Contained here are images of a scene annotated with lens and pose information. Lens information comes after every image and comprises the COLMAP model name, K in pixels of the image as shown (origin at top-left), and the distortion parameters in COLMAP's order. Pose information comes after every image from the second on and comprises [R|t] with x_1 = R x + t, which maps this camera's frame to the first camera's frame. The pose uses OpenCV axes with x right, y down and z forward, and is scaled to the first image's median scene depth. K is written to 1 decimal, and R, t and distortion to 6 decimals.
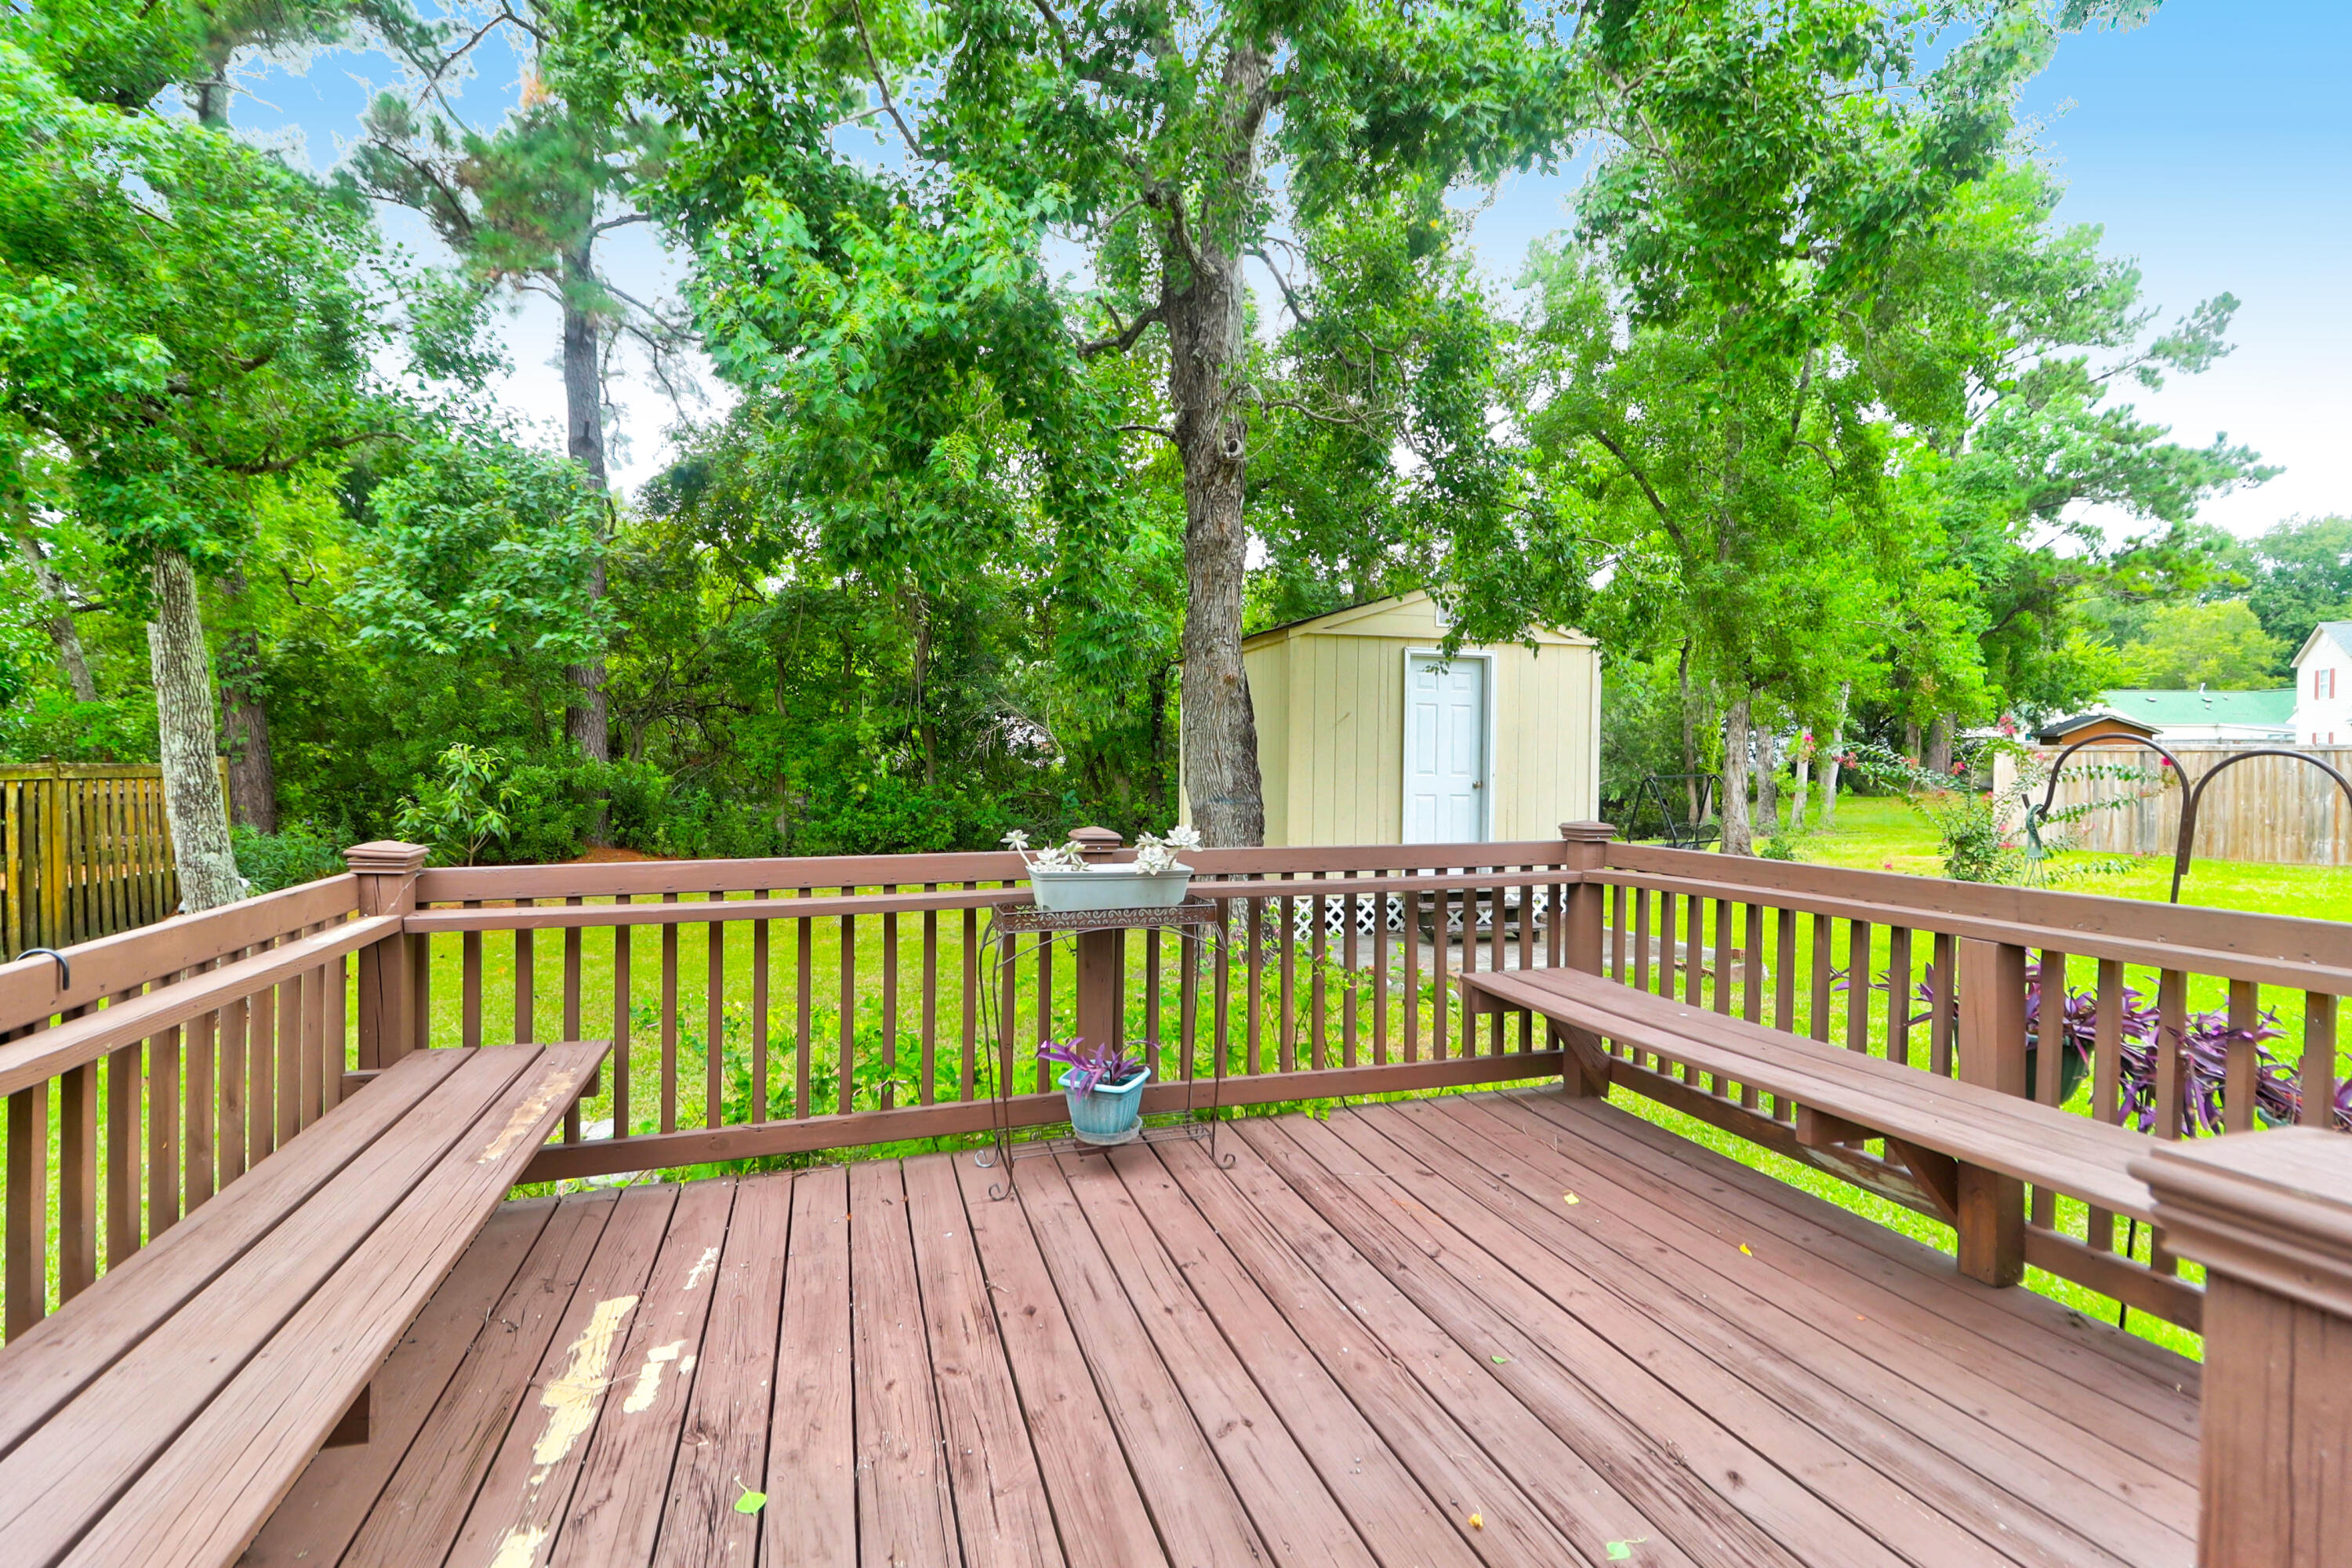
lens RADIAL K [[1103.9, 0, 1176.0], [0, 1103.9, 784.0], [0, 0, 1]] dist [0.026904, -0.009890]
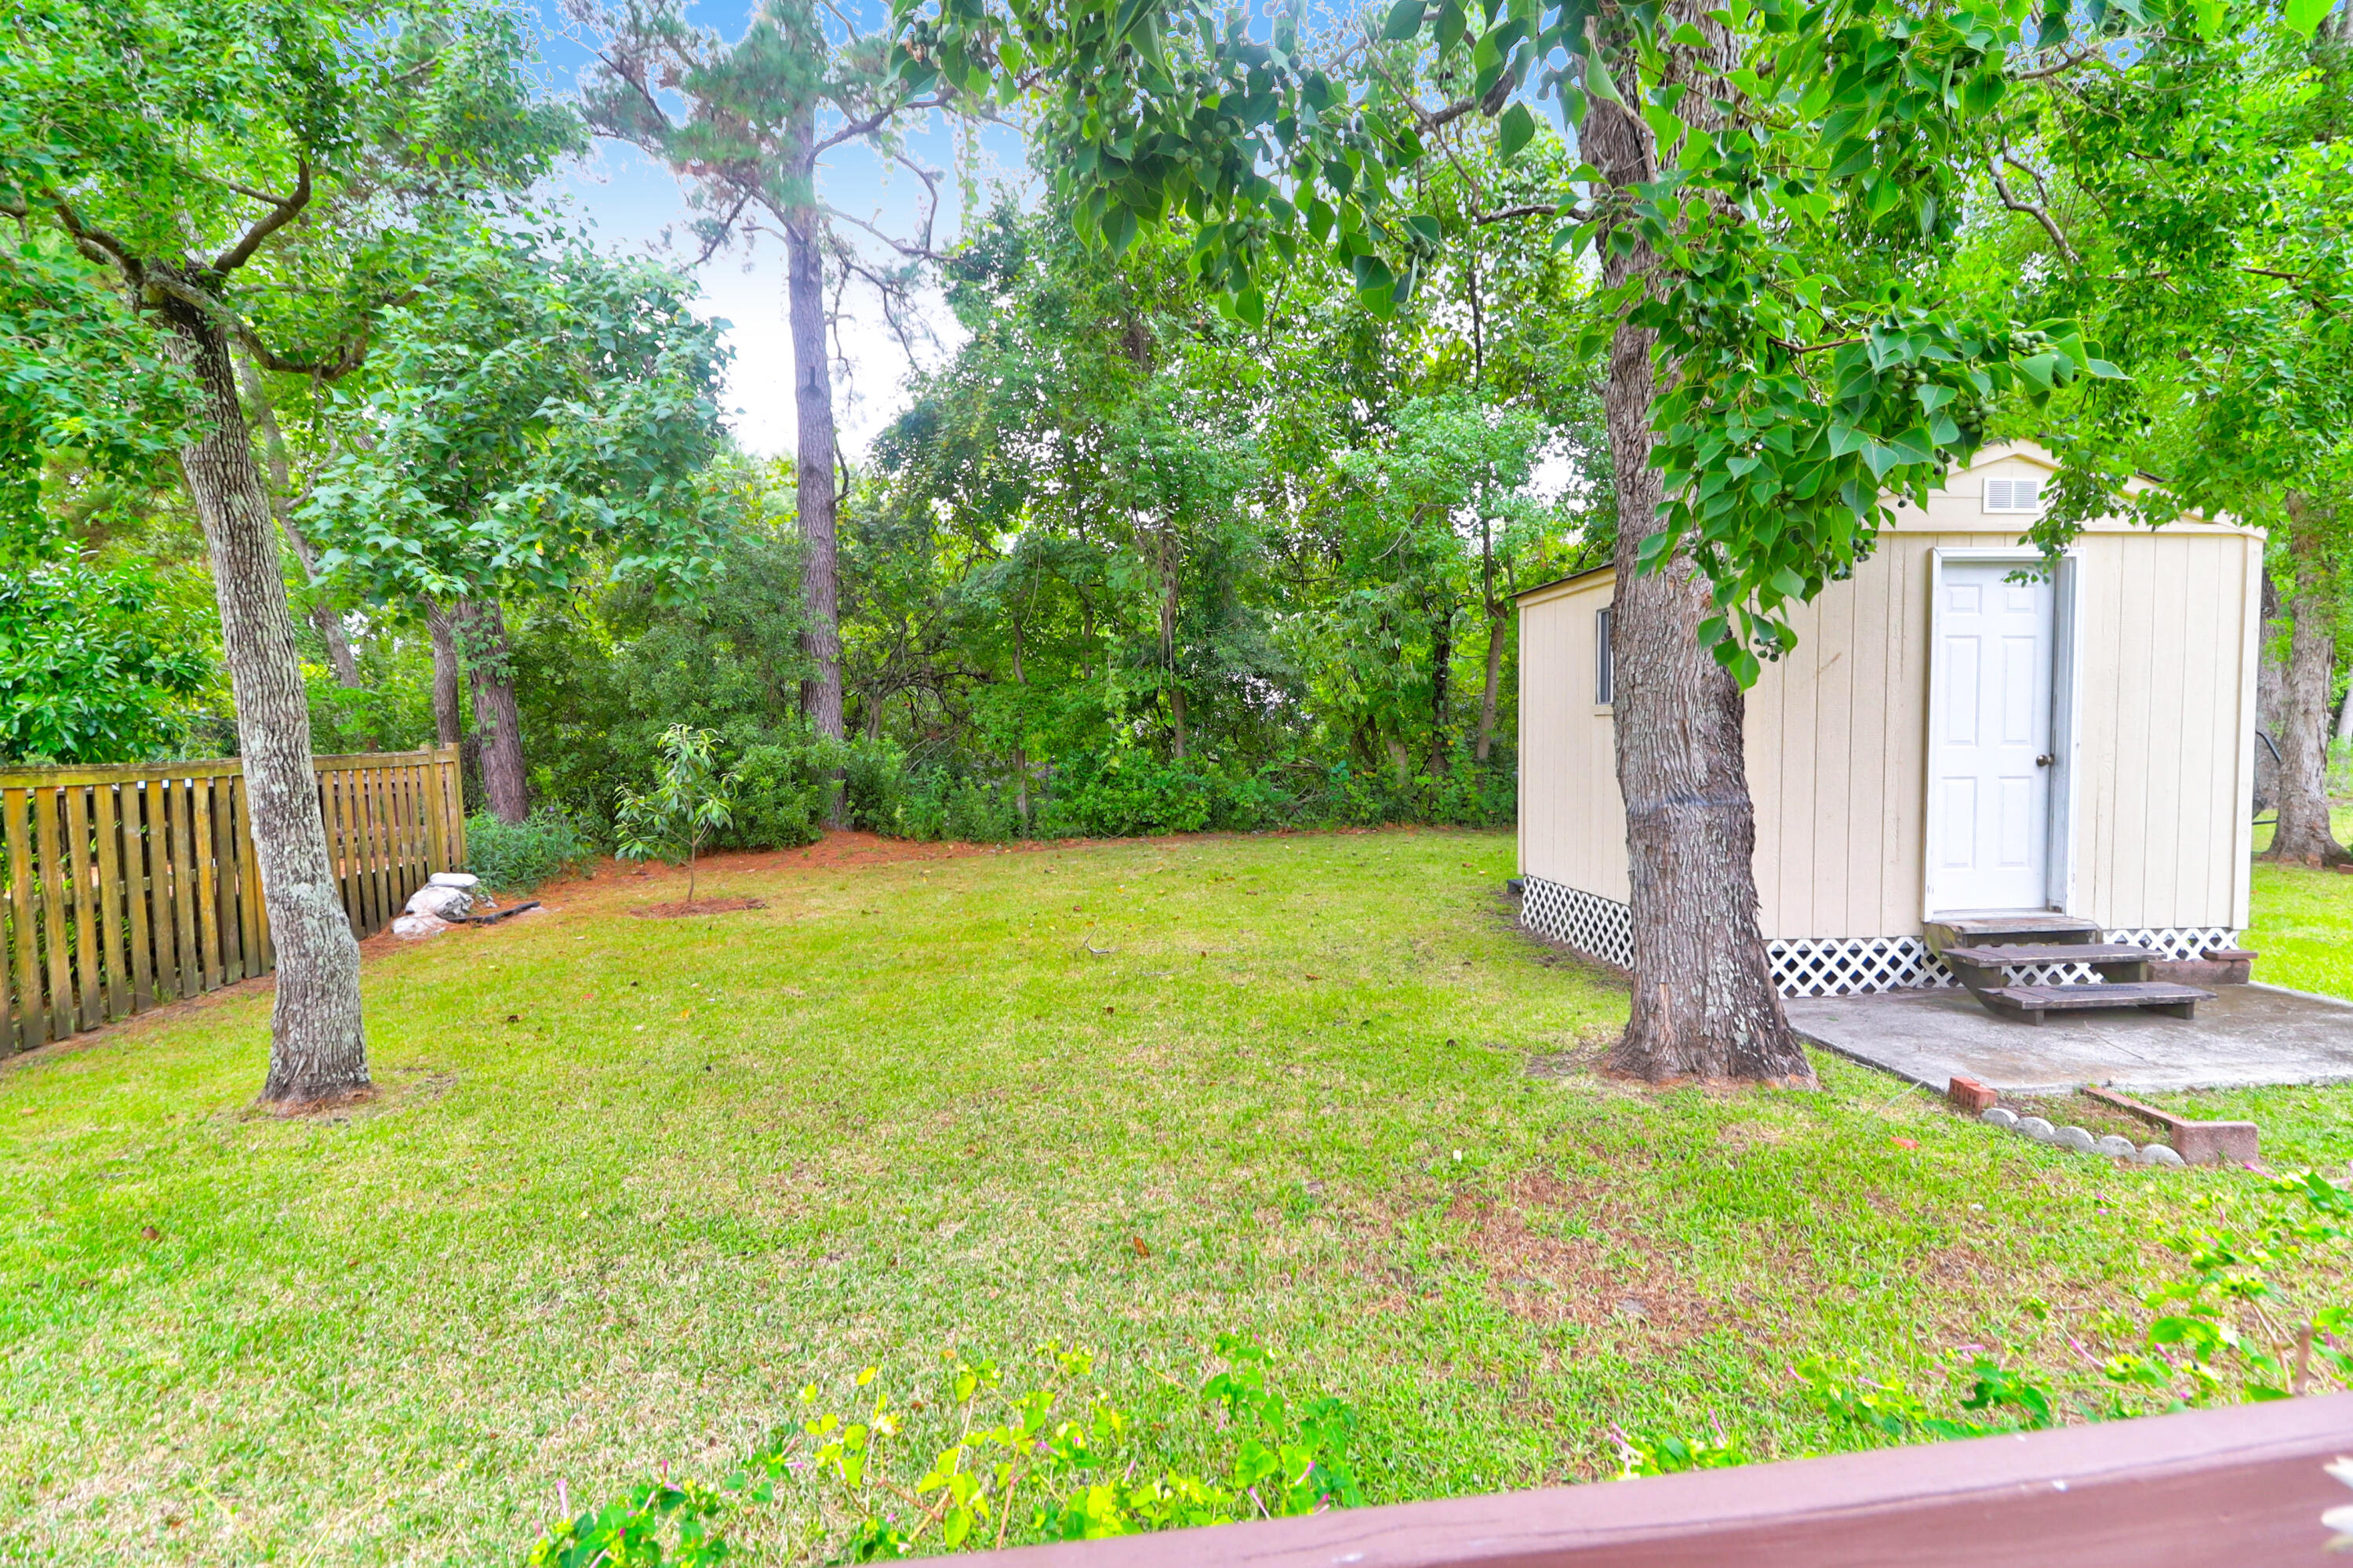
lens RADIAL K [[1104.4, 0, 1176.5], [0, 1104.4, 784.0], [0, 0, 1]] dist [0.026904, -0.009890]
pose [[0.978403, -0.008384, -0.206535, -0.050700], [0.015805, 0.999286, 0.034308, -0.009411], [0.206100, -0.036831, 0.977838, 0.157879]]
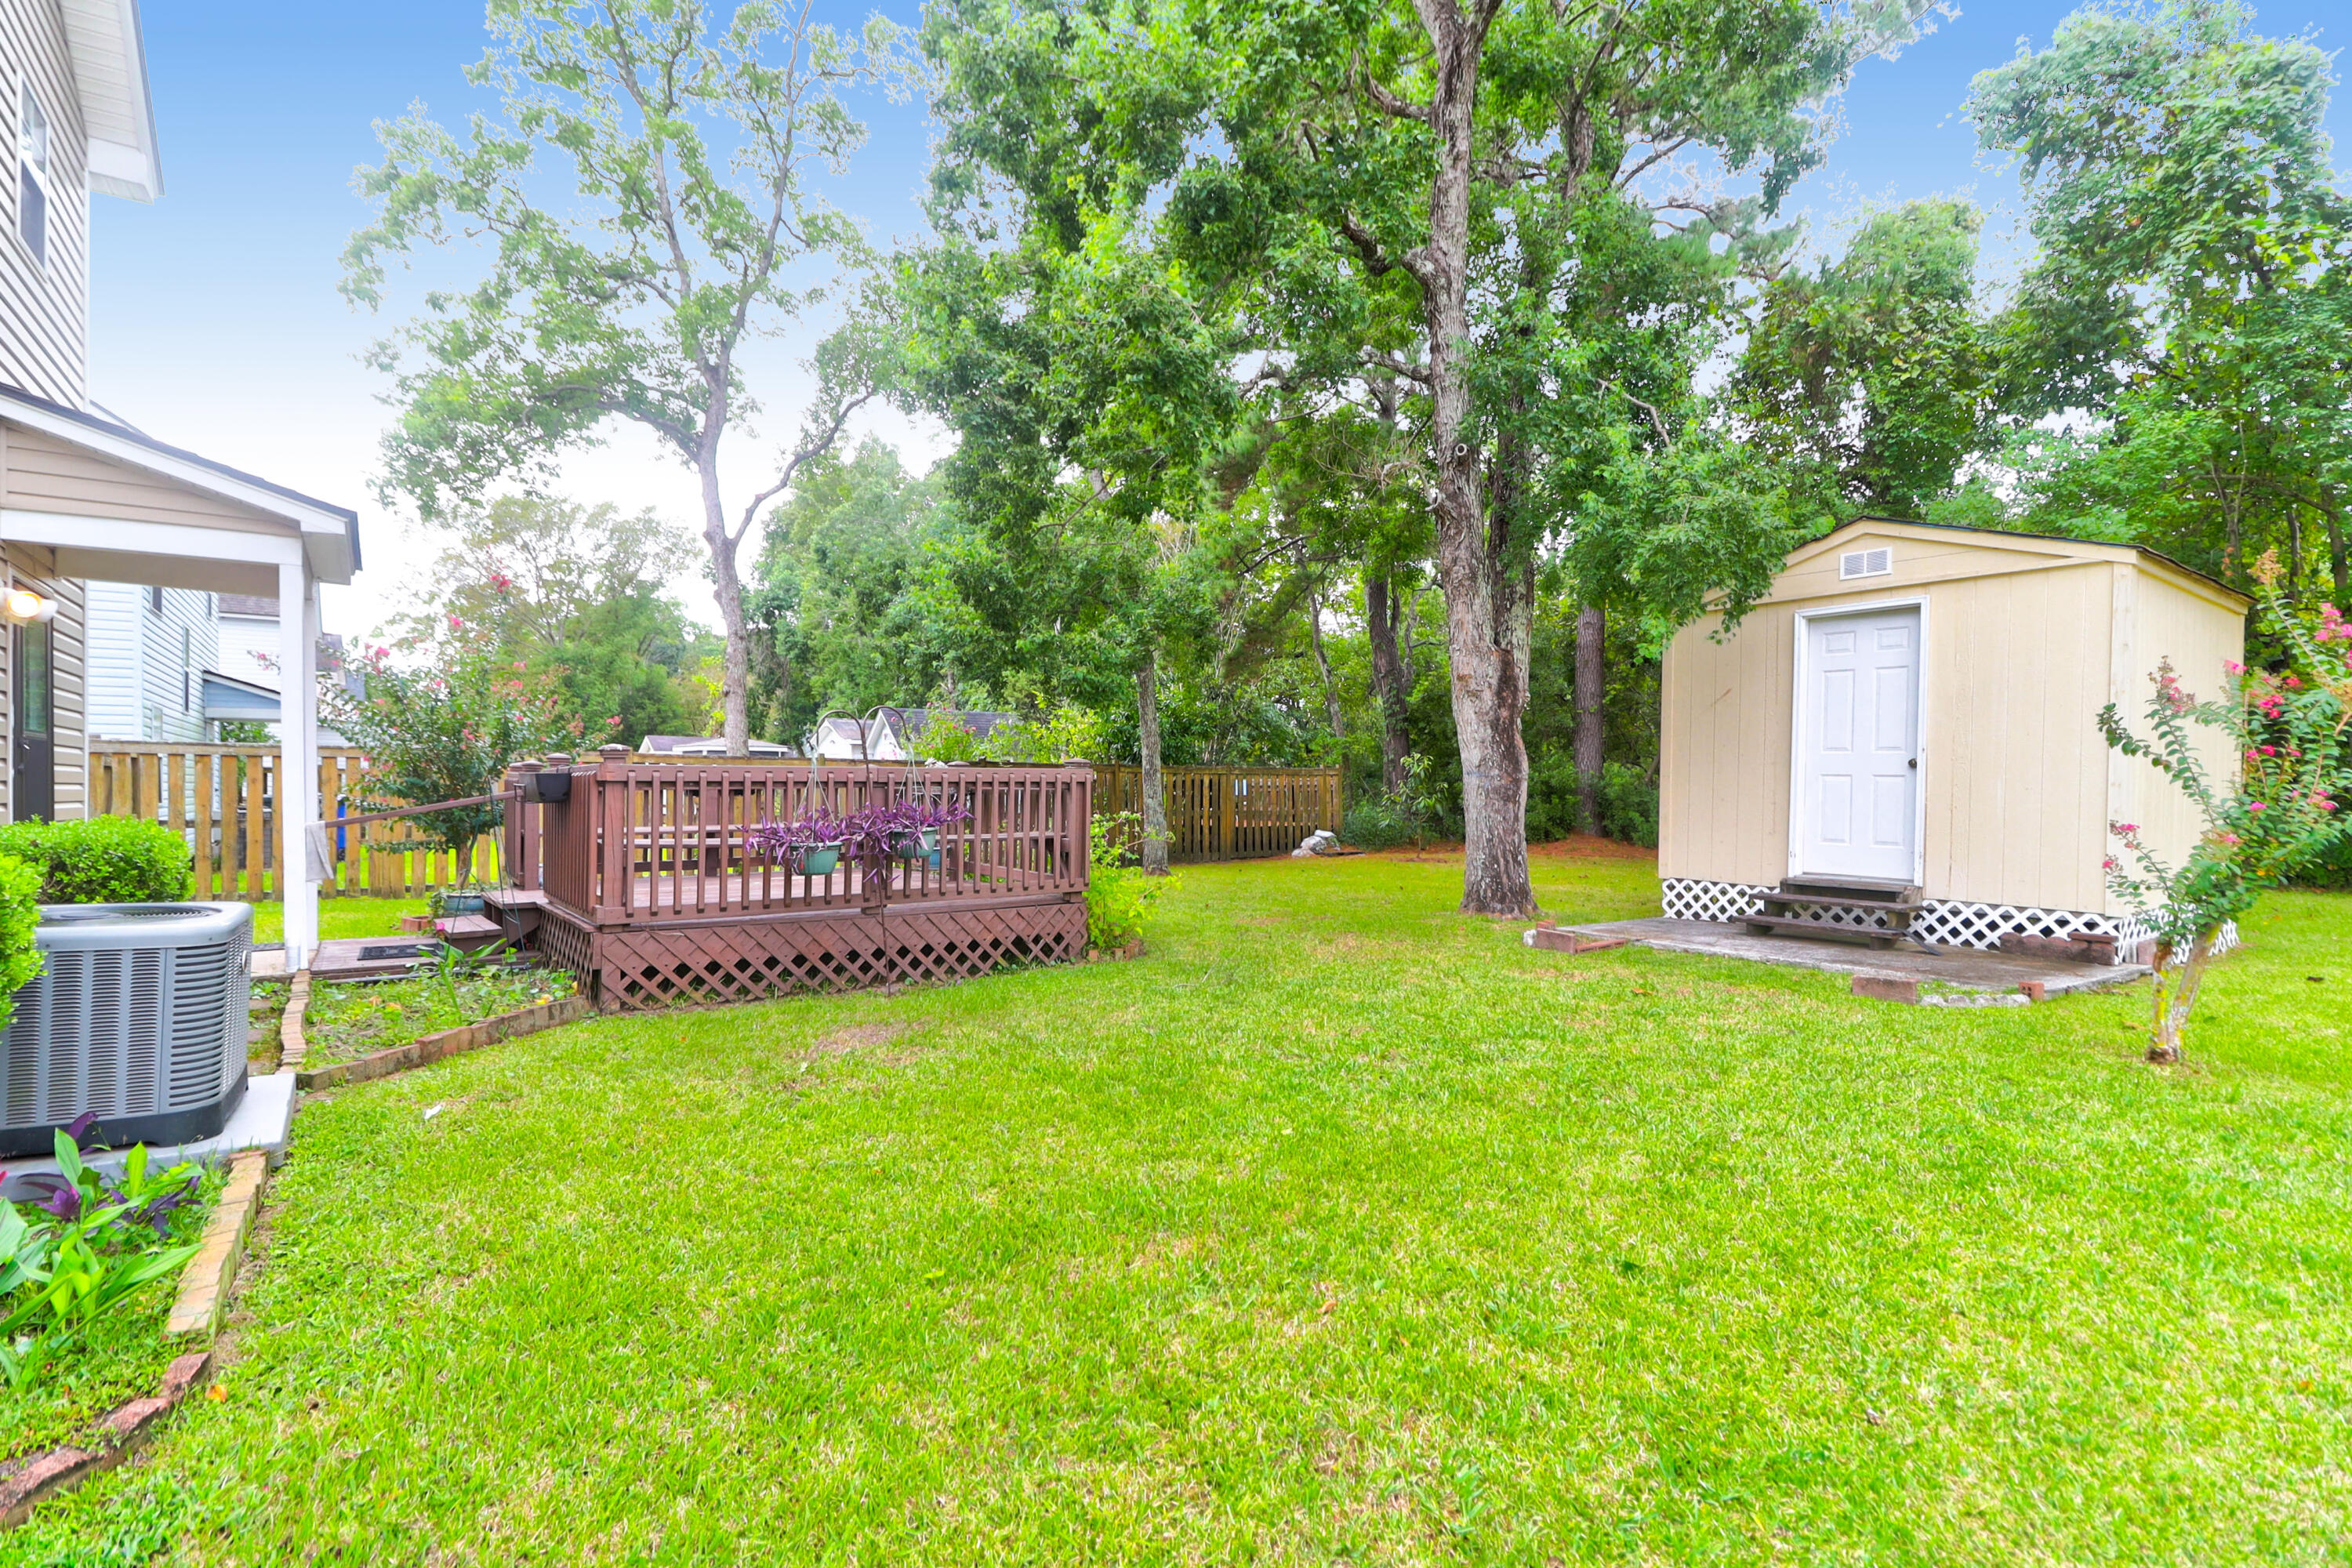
lens RADIAL K [[1103.9, 0, 1176.0], [0, 1103.9, 784.0], [0, 0, 1]] dist [0.026904, -0.009890]
pose [[0.323924, -0.004918, -0.946070, 0.528941], [-0.018214, 0.999769, -0.011433, 0.021570], [0.945908, 0.020935, 0.323760, 0.135924]]
